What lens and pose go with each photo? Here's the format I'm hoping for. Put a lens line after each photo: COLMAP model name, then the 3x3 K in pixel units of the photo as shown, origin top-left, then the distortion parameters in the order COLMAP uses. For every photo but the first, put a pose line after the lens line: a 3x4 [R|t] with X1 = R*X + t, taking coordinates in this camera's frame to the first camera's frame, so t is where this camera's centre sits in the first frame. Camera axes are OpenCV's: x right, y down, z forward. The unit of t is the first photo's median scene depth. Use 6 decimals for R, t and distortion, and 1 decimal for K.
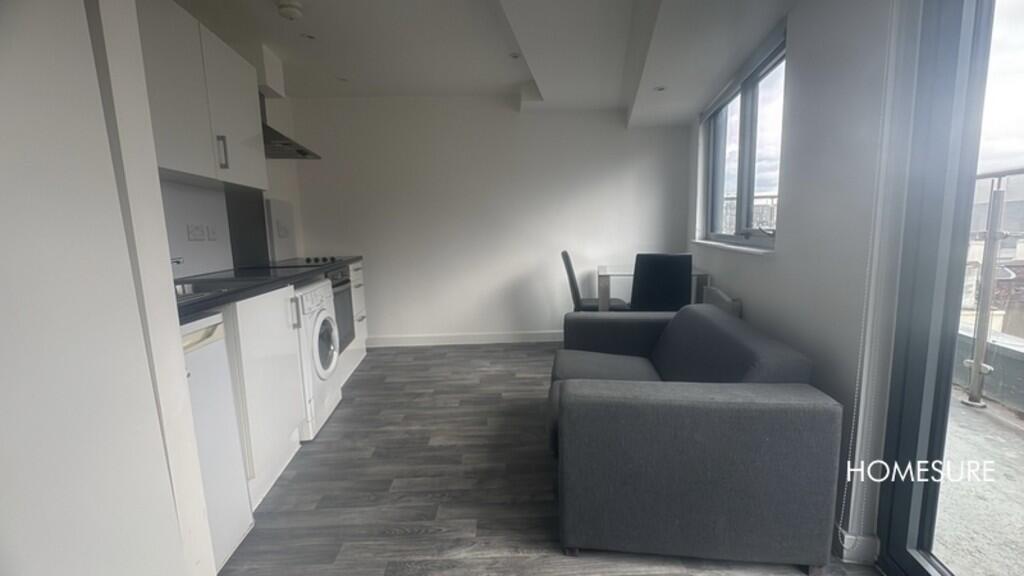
lens RADIAL K [[432.4, 0, 512.0], [0, 432.4, 288.0], [0, 0, 1]] dist [-0.001558, -0.000091]
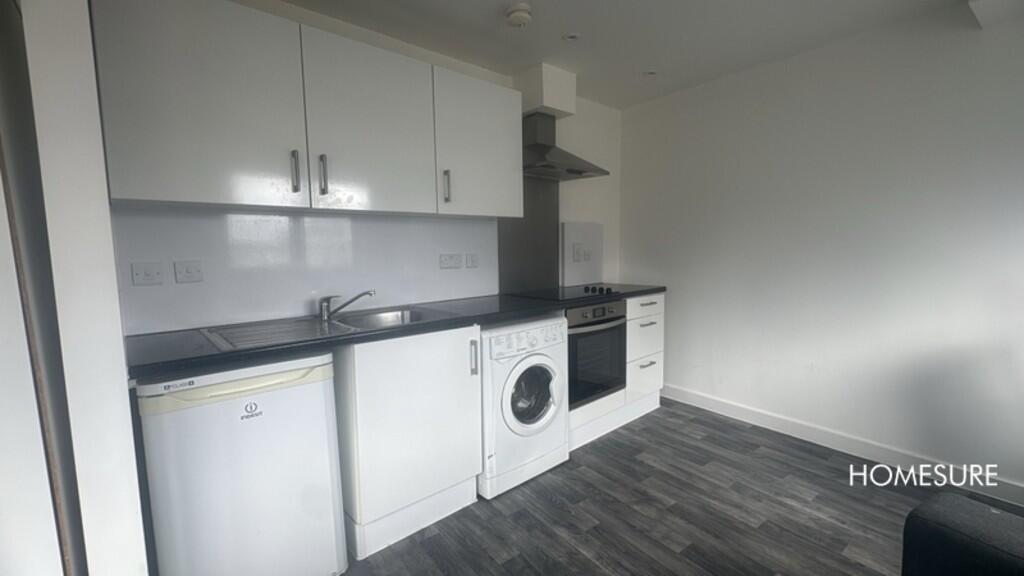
lens RADIAL K [[432.4, 0, 512.0], [0, 432.4, 288.0], [0, 0, 1]] dist [-0.001558, -0.000091]
pose [[0.567511, 0.096642, -0.817674, 0.223284], [-0.110671, 0.993029, 0.040555, -0.109376], [0.815894, 0.067477, 0.574251, 0.454238]]
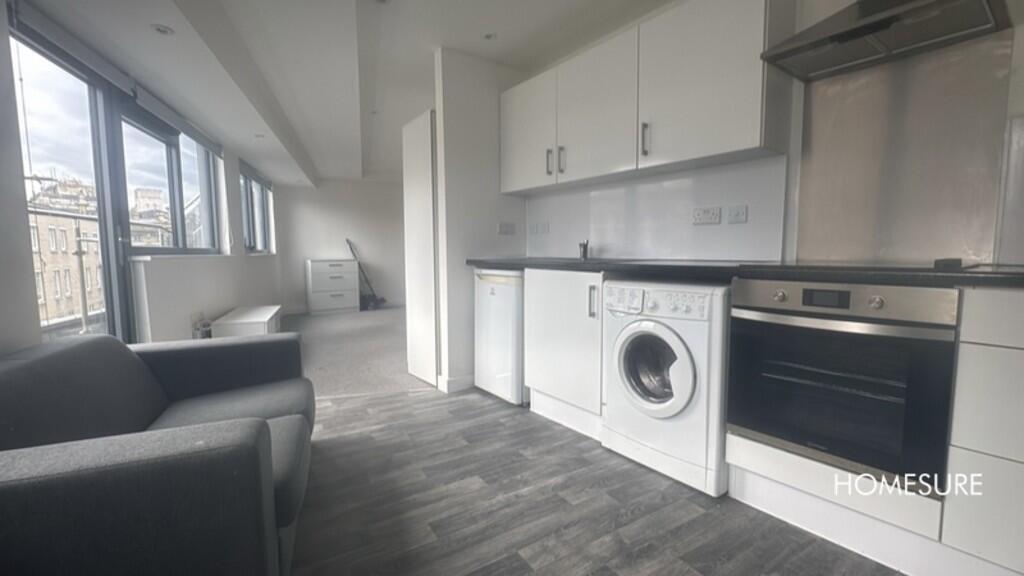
lens RADIAL K [[432.4, 0, 512.0], [0, 432.4, 288.0], [0, 0, 1]] dist [-0.001558, -0.000091]
pose [[-0.865363, 0.078601, -0.494944, 0.114731], [-0.035485, 0.975534, 0.216965, -0.148007], [0.499888, 0.205317, -0.841402, 1.451734]]
